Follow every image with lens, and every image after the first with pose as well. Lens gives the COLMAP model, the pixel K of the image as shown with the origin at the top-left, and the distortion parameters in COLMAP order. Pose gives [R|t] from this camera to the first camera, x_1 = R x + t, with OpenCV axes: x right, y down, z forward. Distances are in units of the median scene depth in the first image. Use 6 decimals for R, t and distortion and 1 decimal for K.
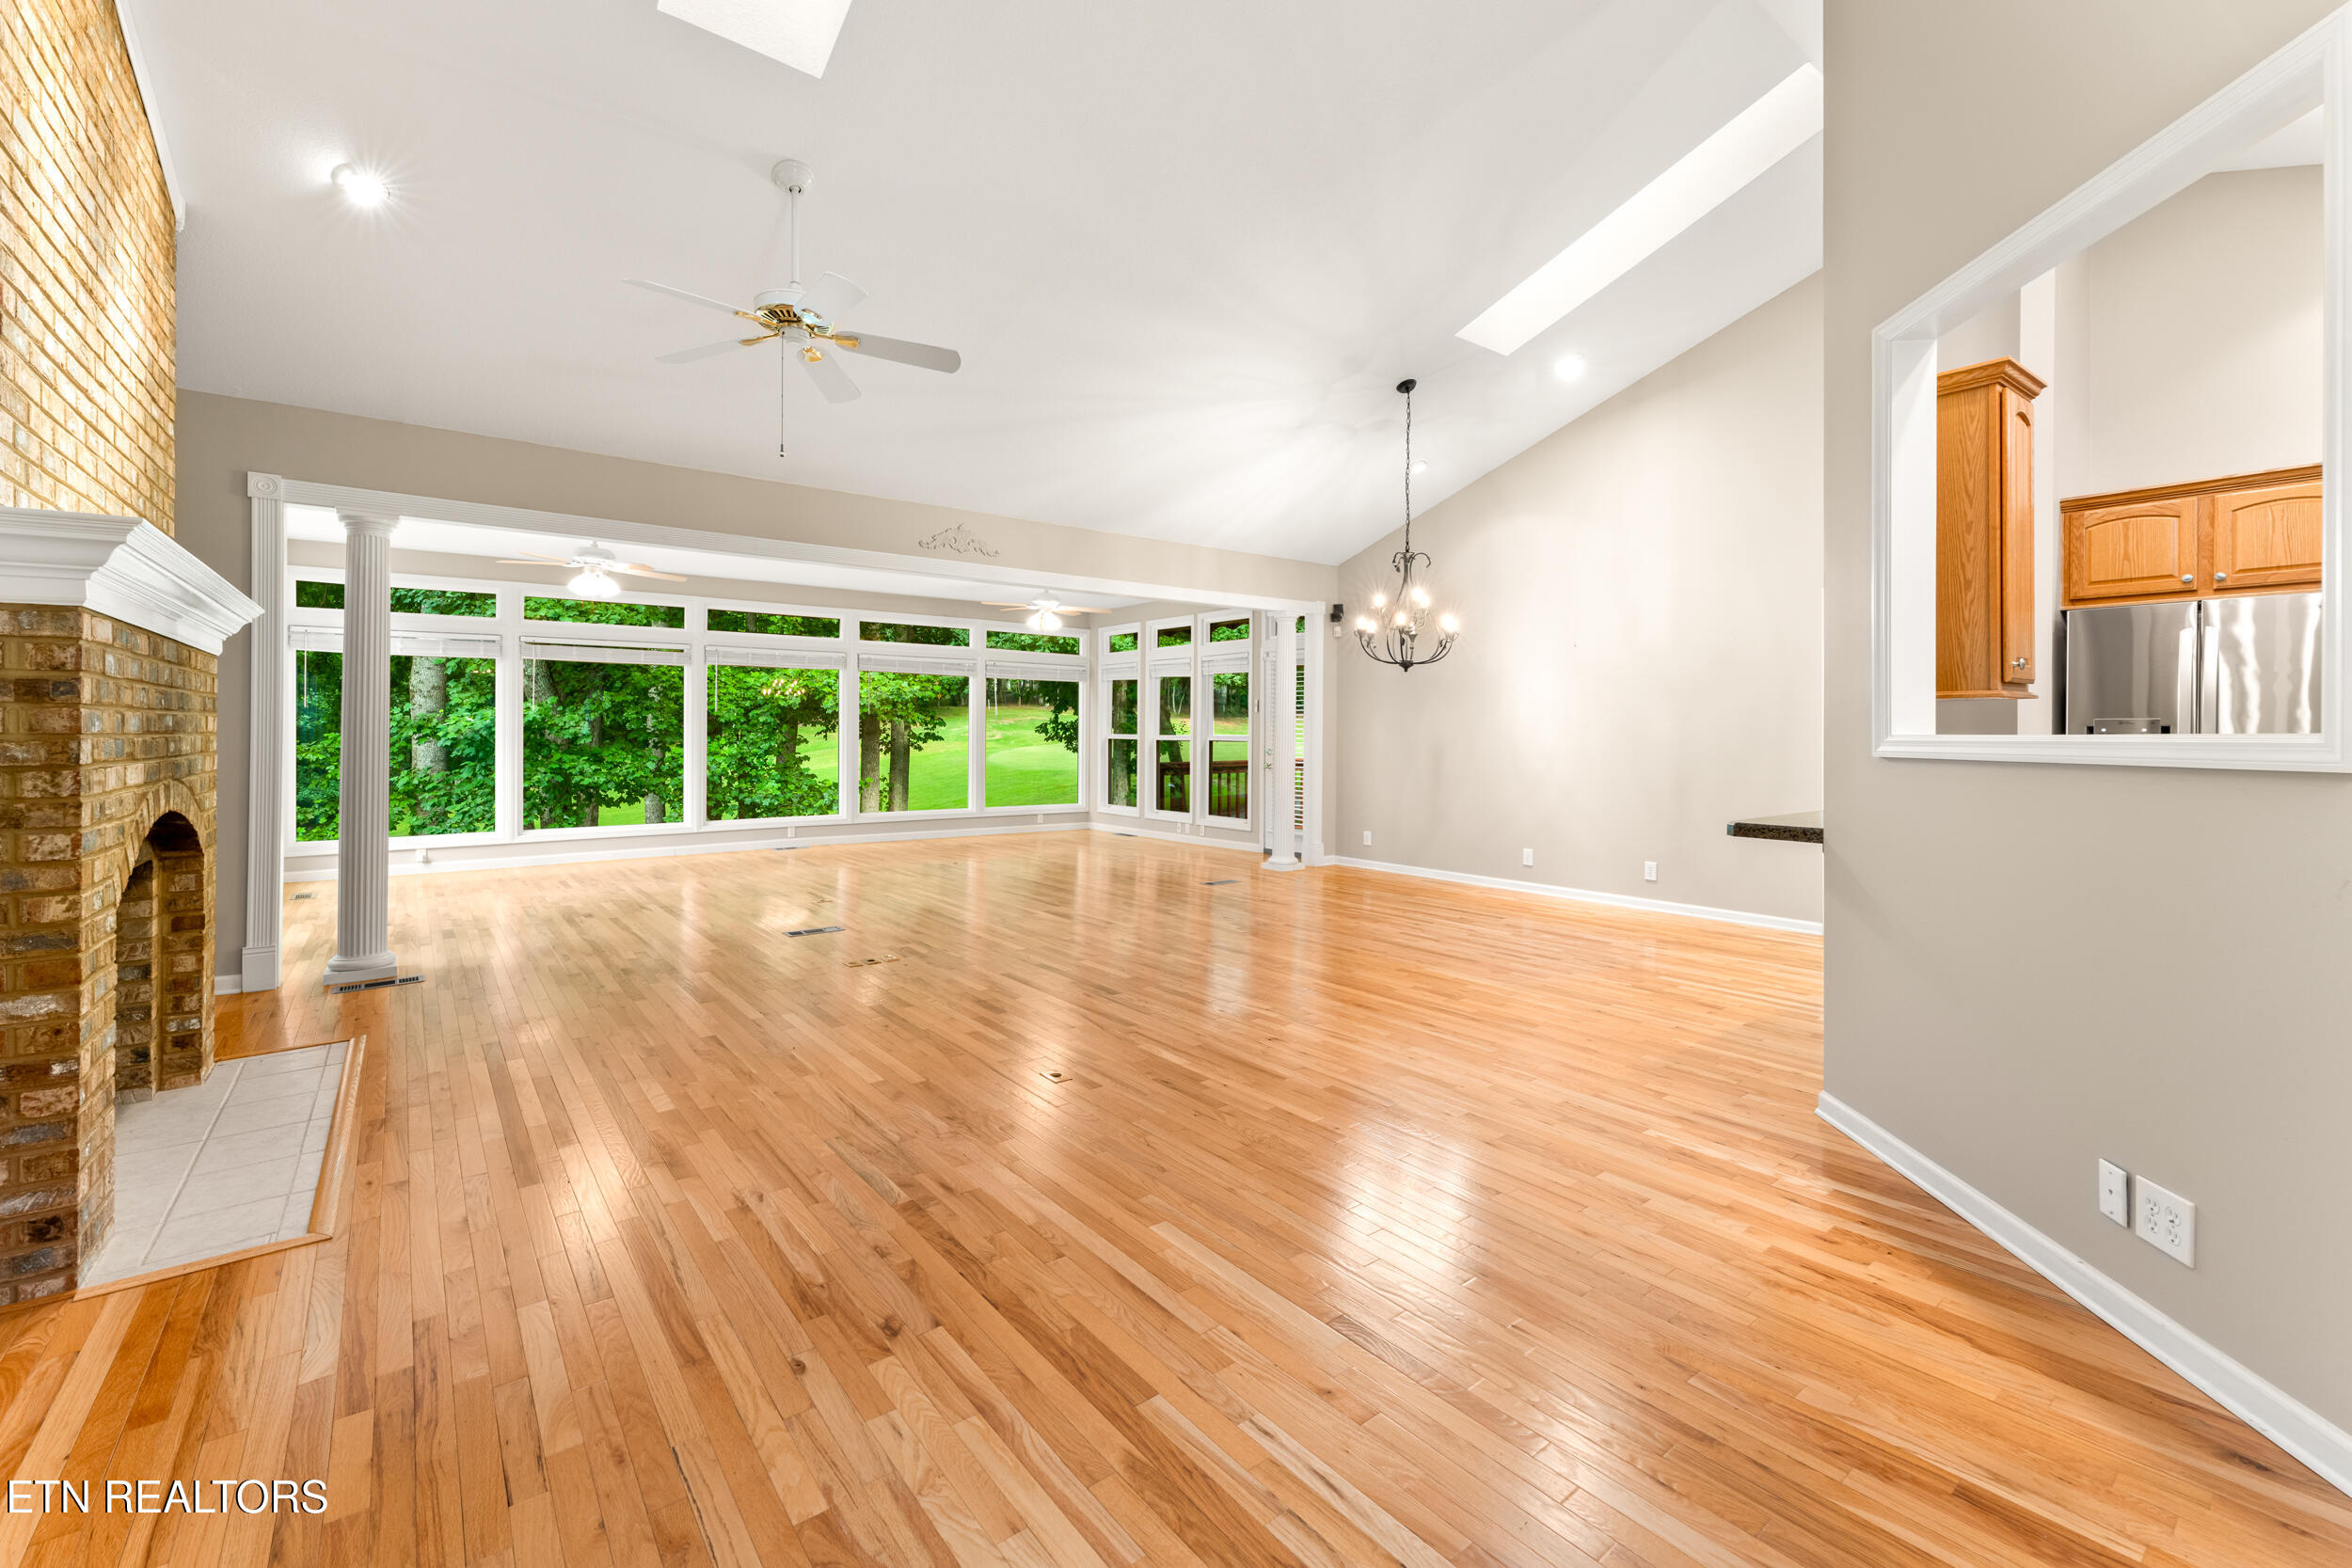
lens RADIAL K [[1012.9, 0, 1176.0], [0, 1012.9, 784.0], [0, 0, 1]] dist [0.001682, 0.000102]
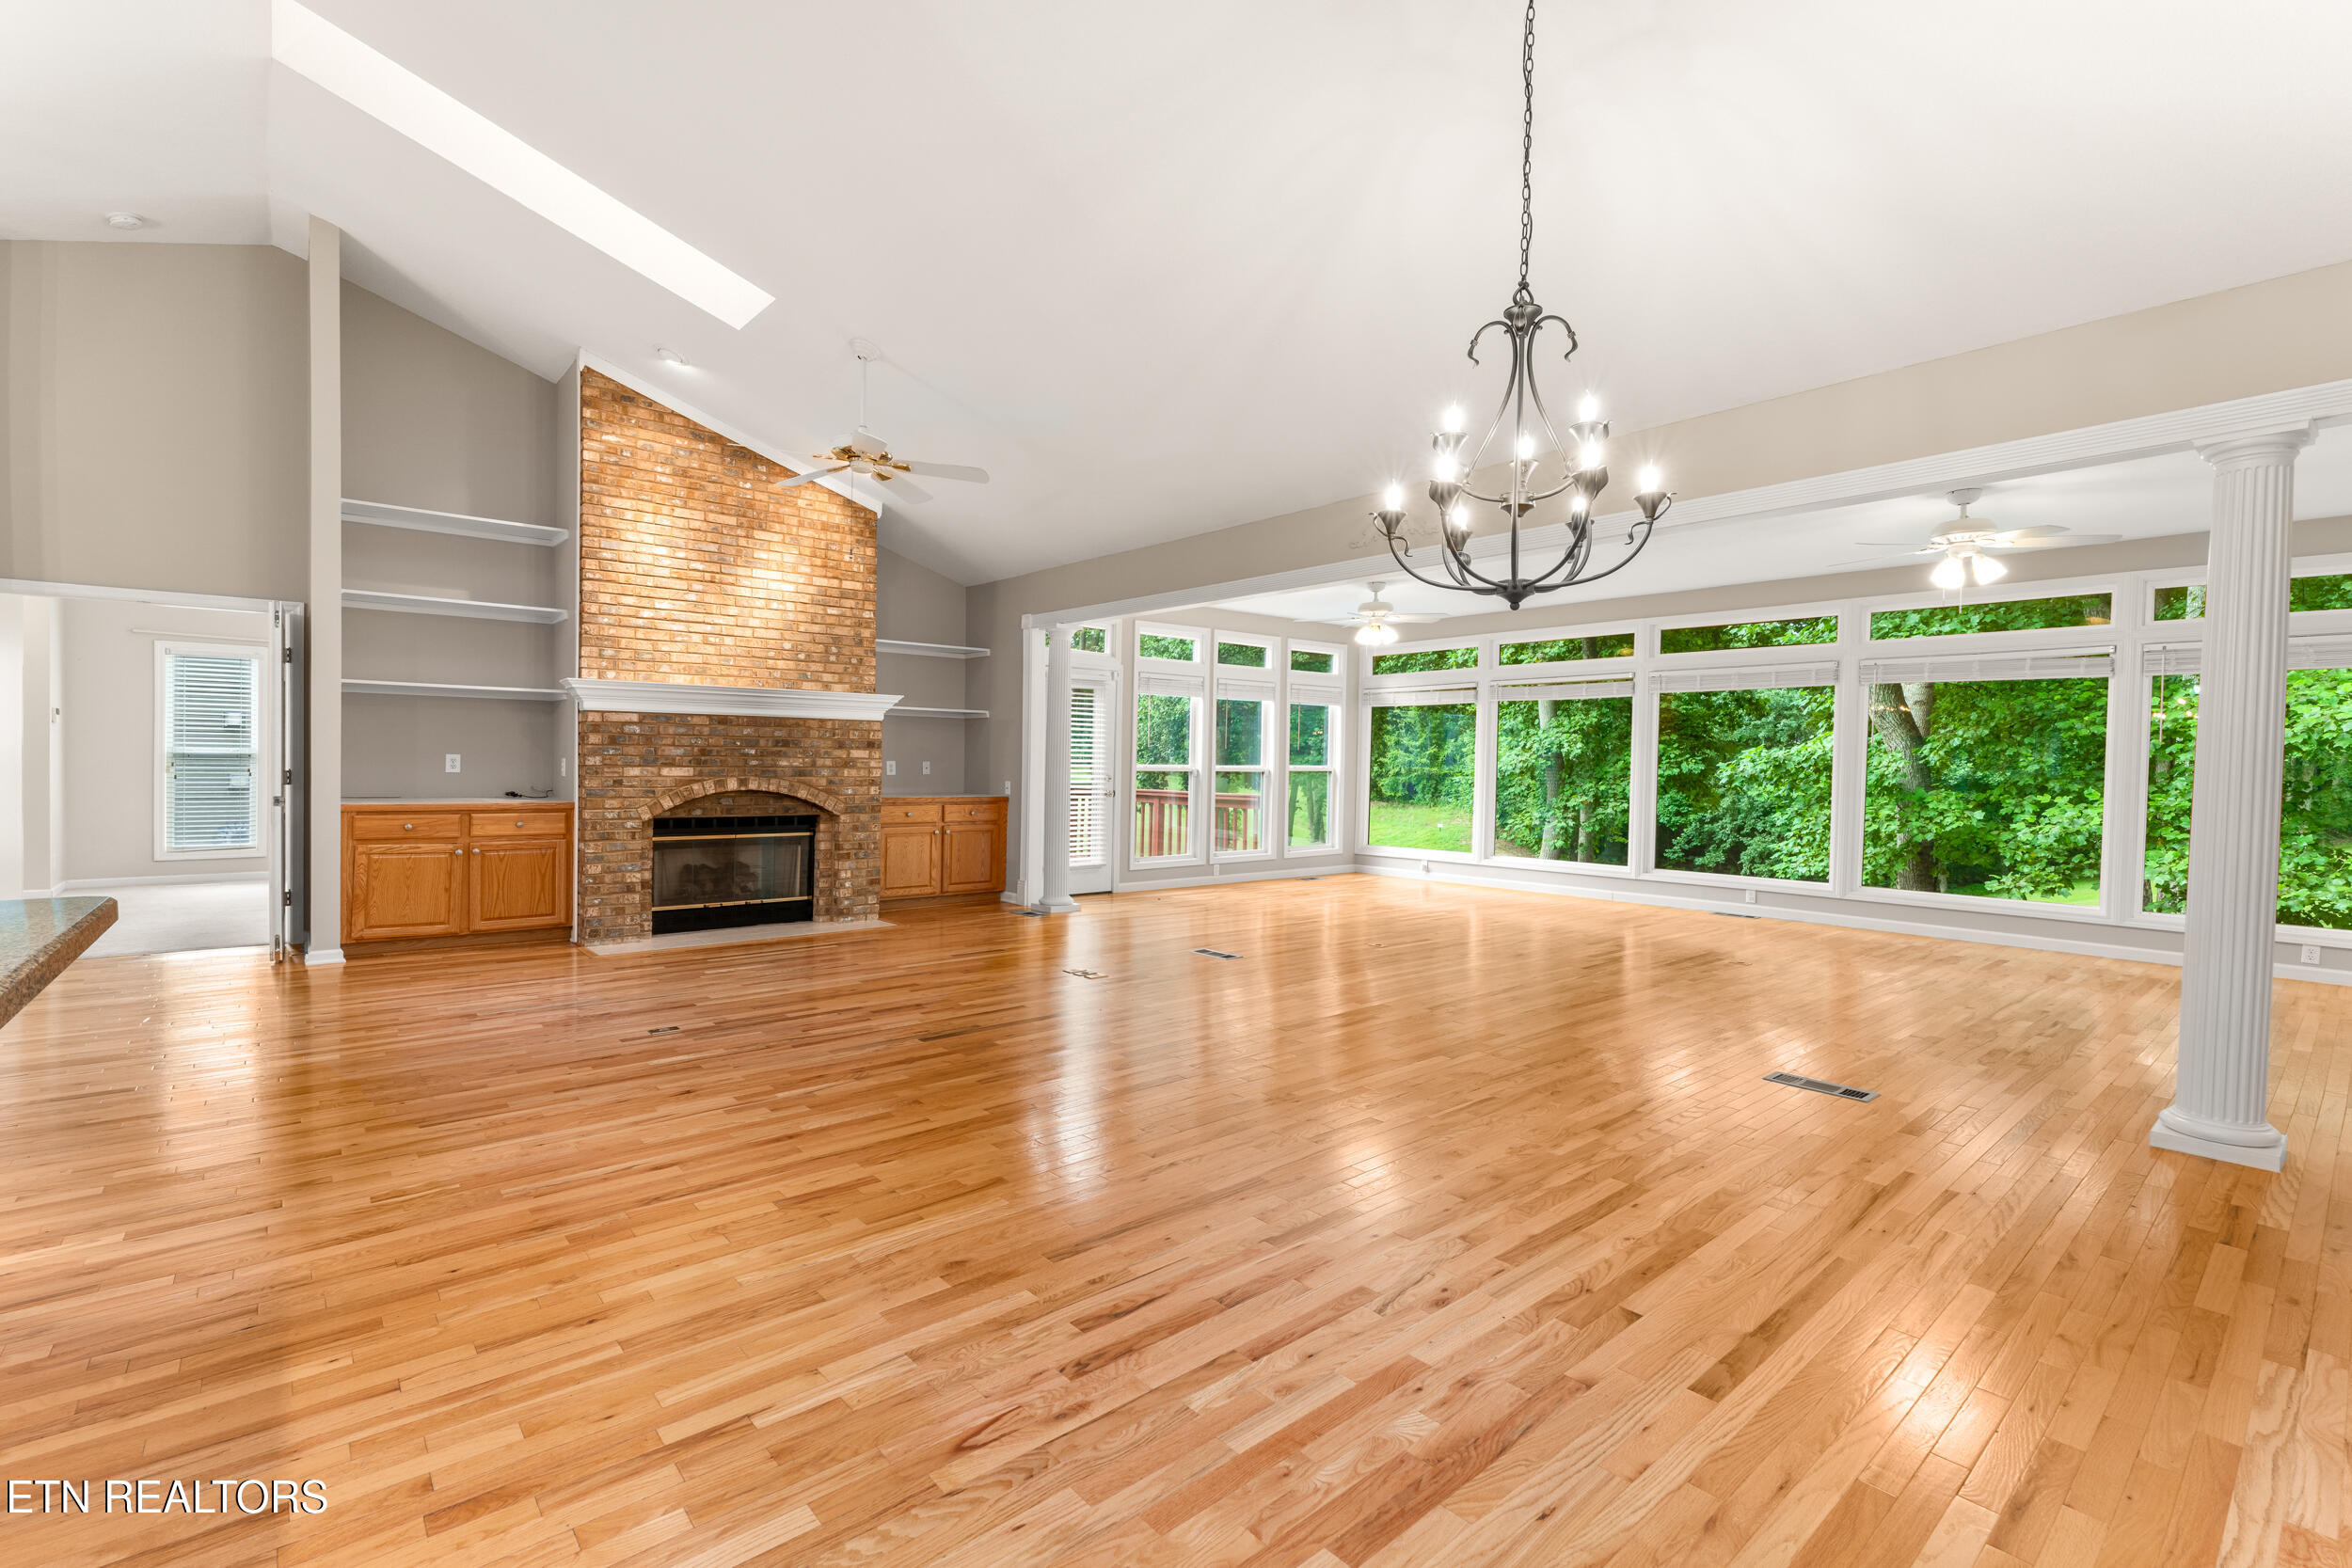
lens RADIAL K [[1012.9, 0, 1176.0], [0, 1012.9, 784.0], [0, 0, 1]] dist [0.001682, 0.000102]
pose [[0.053015, 0.016703, -0.998454, 0.648003], [-0.066328, 0.997711, 0.013169, -0.037419], [0.996388, 0.065527, 0.054001, 0.879908]]
